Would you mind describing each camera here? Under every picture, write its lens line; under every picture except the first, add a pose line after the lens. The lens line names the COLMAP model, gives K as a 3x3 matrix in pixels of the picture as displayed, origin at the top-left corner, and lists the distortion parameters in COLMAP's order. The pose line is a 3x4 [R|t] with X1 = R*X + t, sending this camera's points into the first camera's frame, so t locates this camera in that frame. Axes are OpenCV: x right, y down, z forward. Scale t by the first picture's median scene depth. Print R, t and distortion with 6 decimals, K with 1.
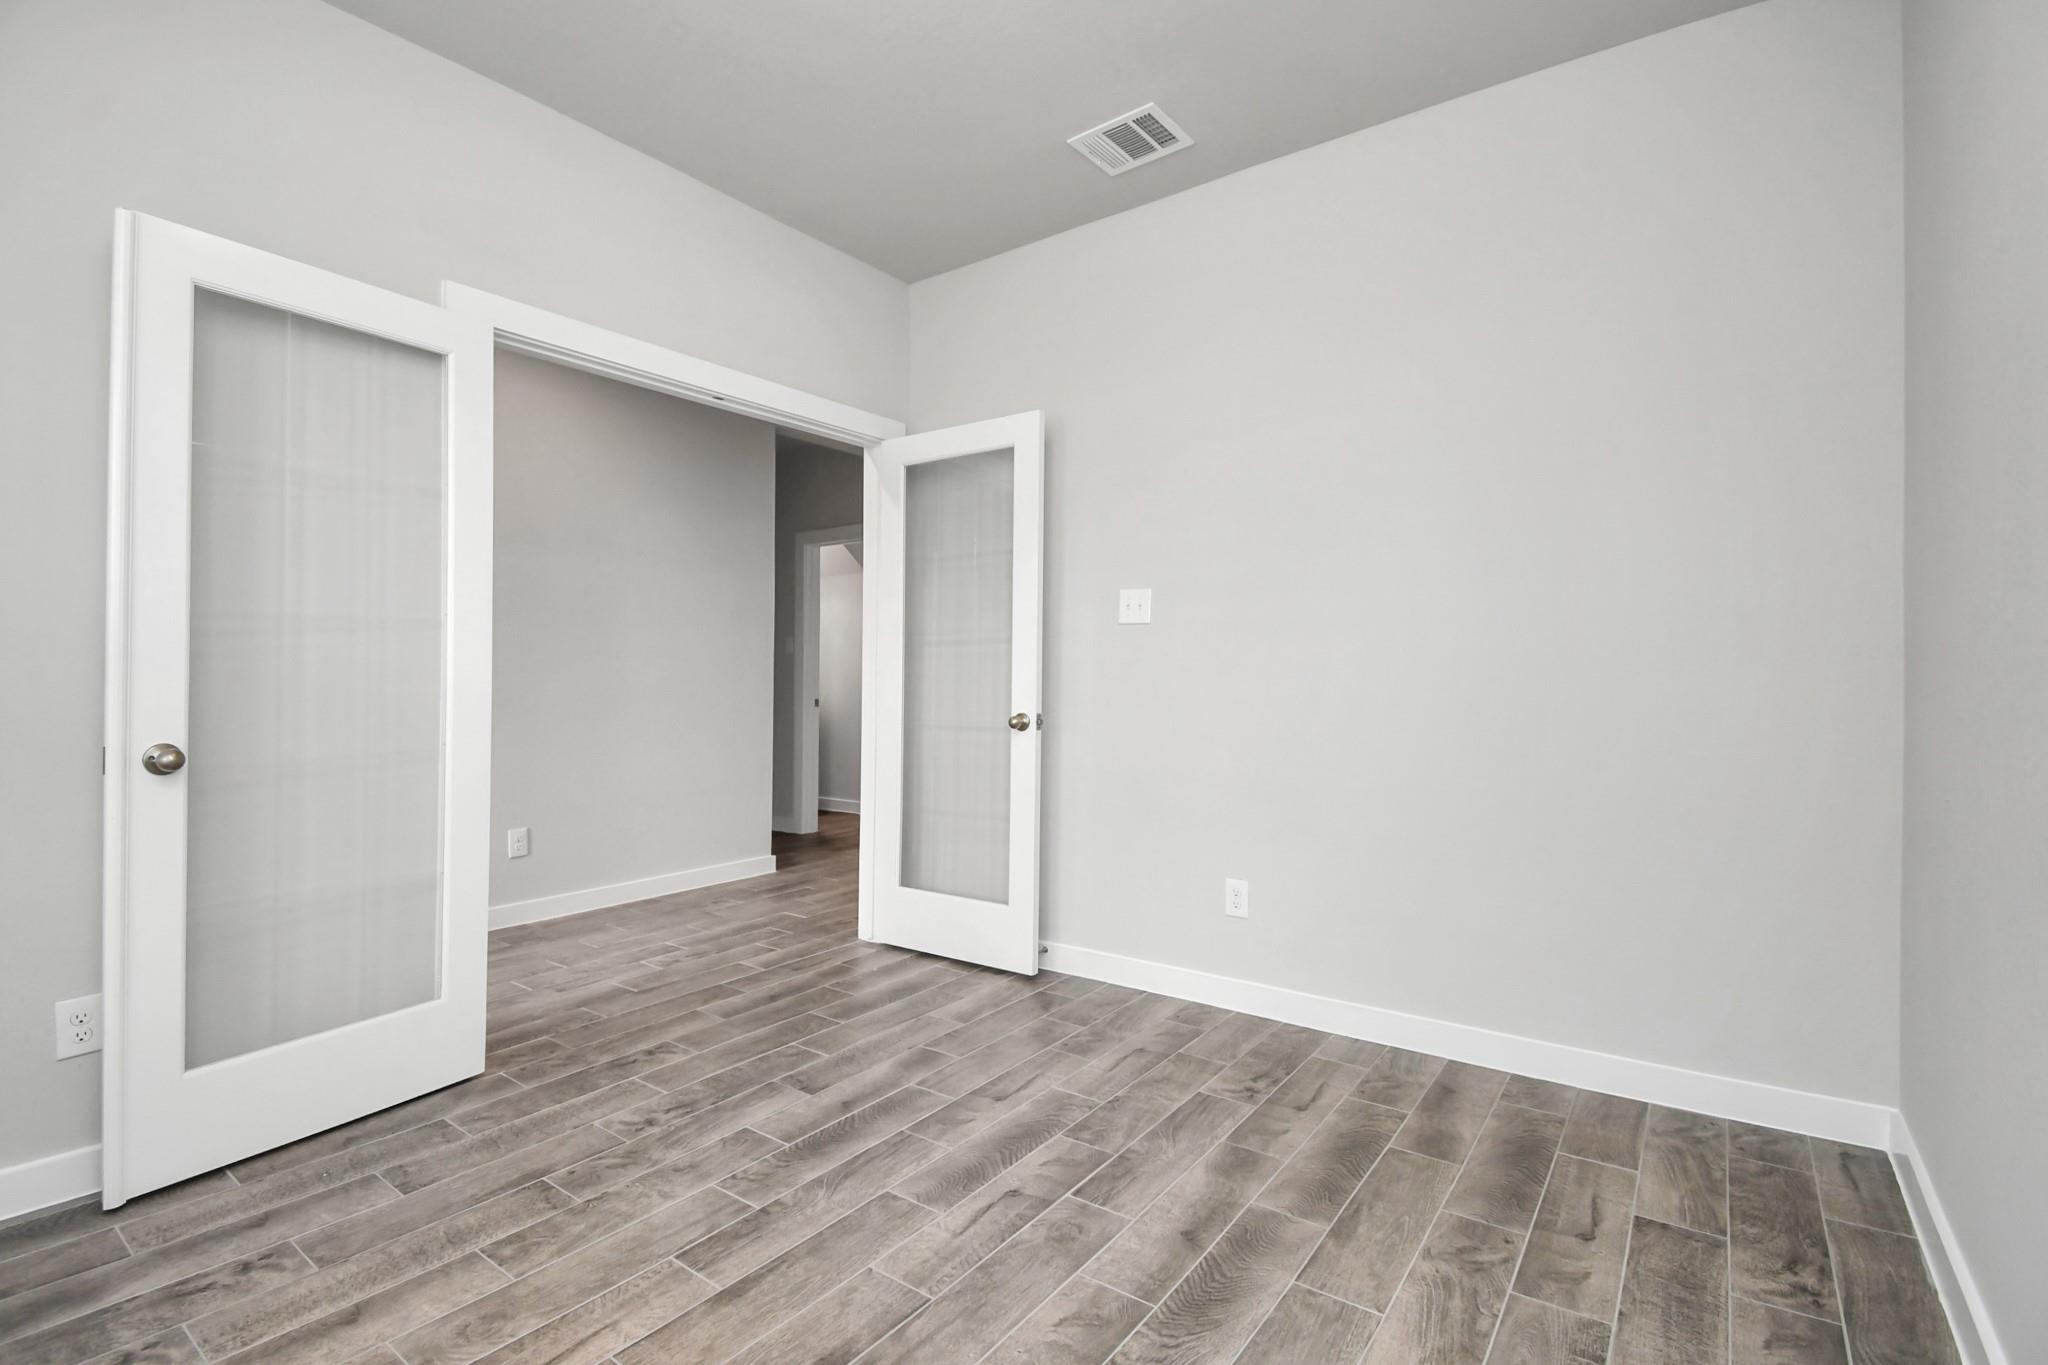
lens RADIAL K [[933.1, 0, 1024.0], [0, 933.1, 682.5], [0, 0, 1]] dist [0.019558, -0.025558]
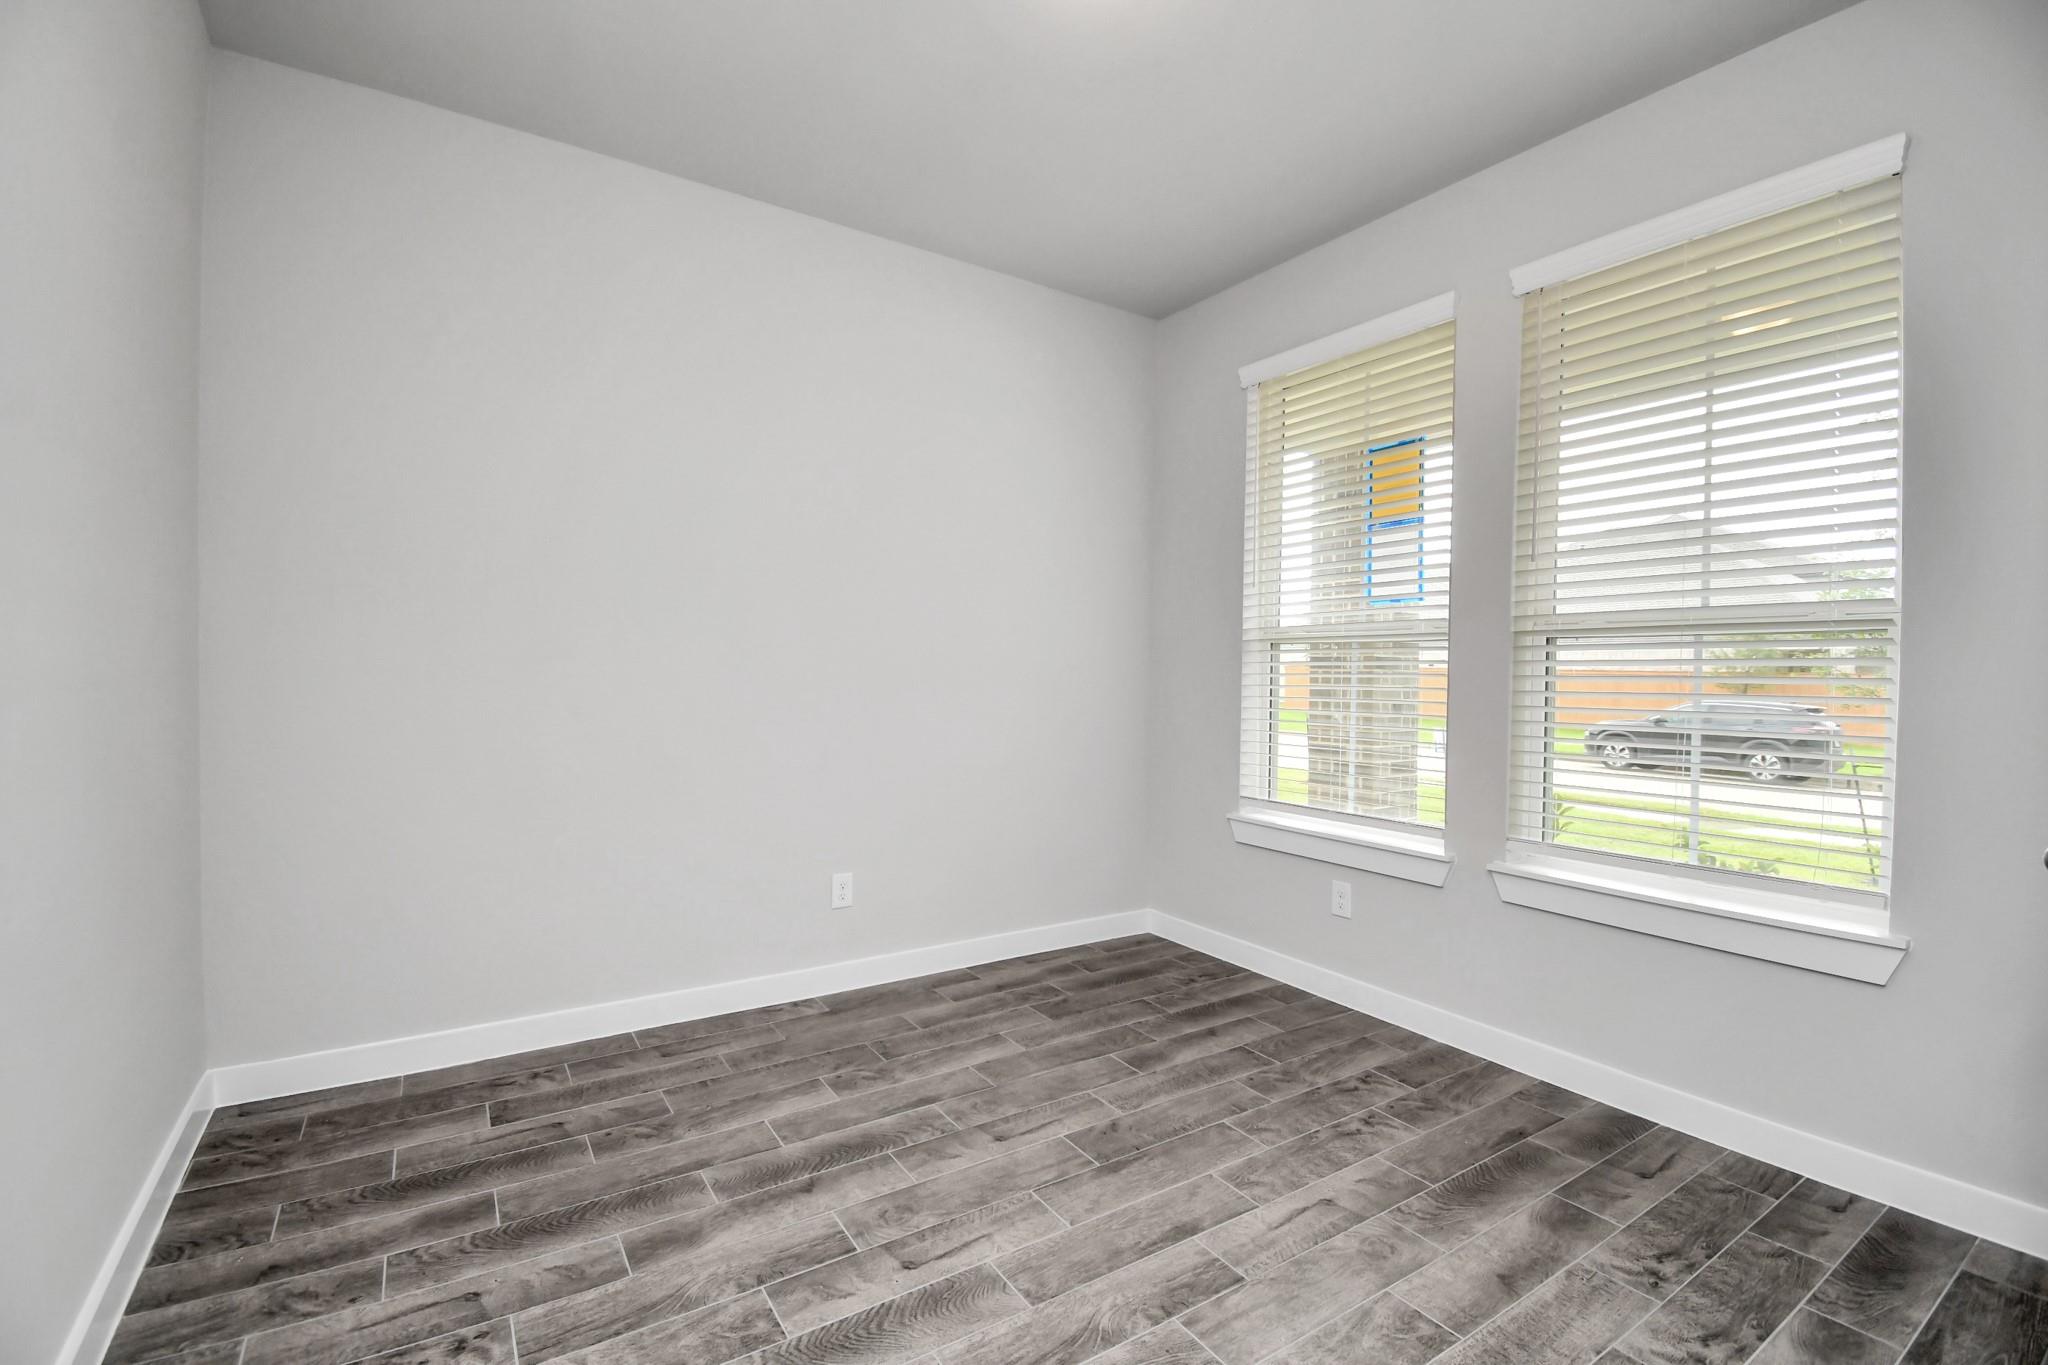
lens RADIAL K [[933.1, 0, 1024.0], [0, 933.1, 682.5], [0, 0, 1]] dist [0.019558, -0.025558]
pose [[-0.939751, -0.015772, 0.341495, -0.466153], [-0.016099, 0.999869, 0.001876, -0.053490], [-0.341480, -0.003734, -0.939882, 1.985221]]
